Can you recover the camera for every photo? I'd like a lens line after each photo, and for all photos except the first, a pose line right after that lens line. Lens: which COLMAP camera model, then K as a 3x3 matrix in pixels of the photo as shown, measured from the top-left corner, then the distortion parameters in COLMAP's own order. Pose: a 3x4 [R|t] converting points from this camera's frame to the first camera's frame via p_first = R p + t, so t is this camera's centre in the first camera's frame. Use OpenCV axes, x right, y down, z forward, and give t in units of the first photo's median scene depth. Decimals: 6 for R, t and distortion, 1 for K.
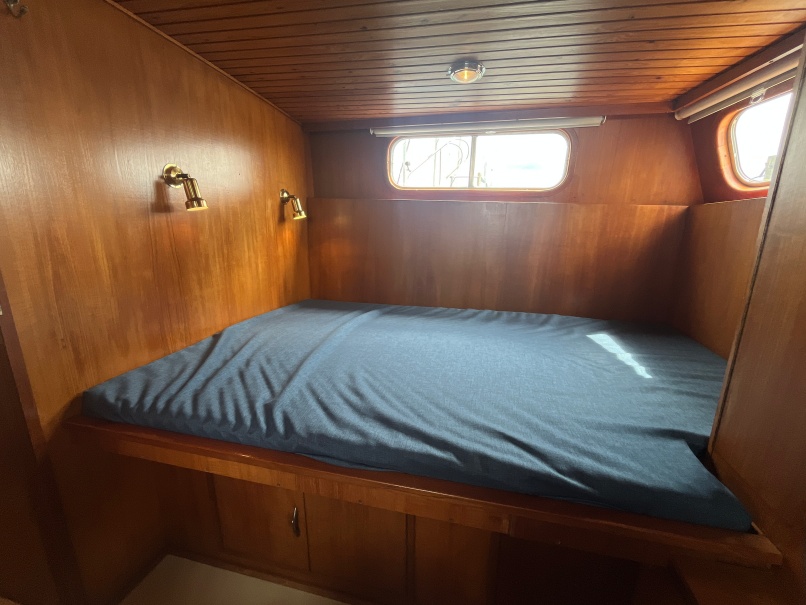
lens RADIAL K [[351.7, 0, 403.0], [0, 351.7, 302.5], [0, 0, 1]] dist [0.000282, 0.000010]
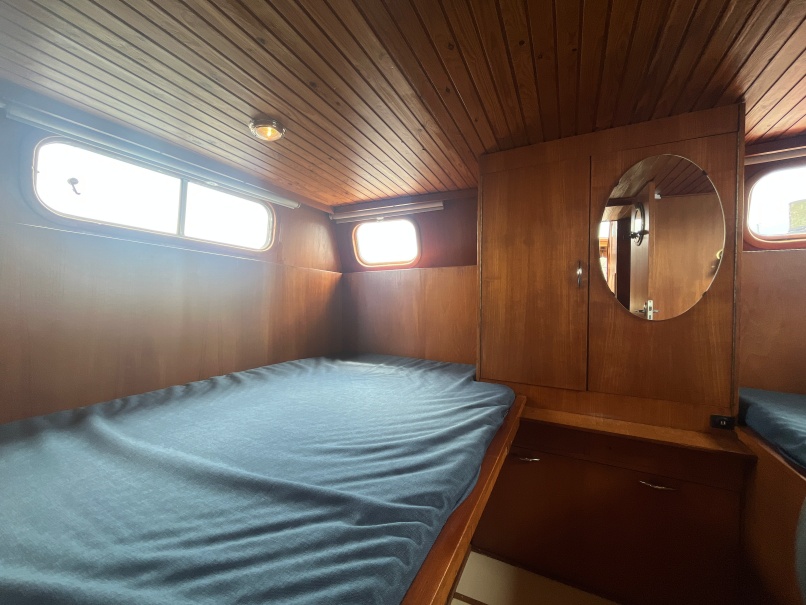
lens RADIAL K [[337.2, 0, 403.0], [0, 337.2, 302.5], [0, 0, 1]] dist [0.000238, -0.000061]
pose [[0.209431, -0.010431, 0.977768, -0.723204], [0.224088, 0.973843, -0.037609, -0.035559], [-0.951800, 0.226982, 0.206291, 0.546769]]
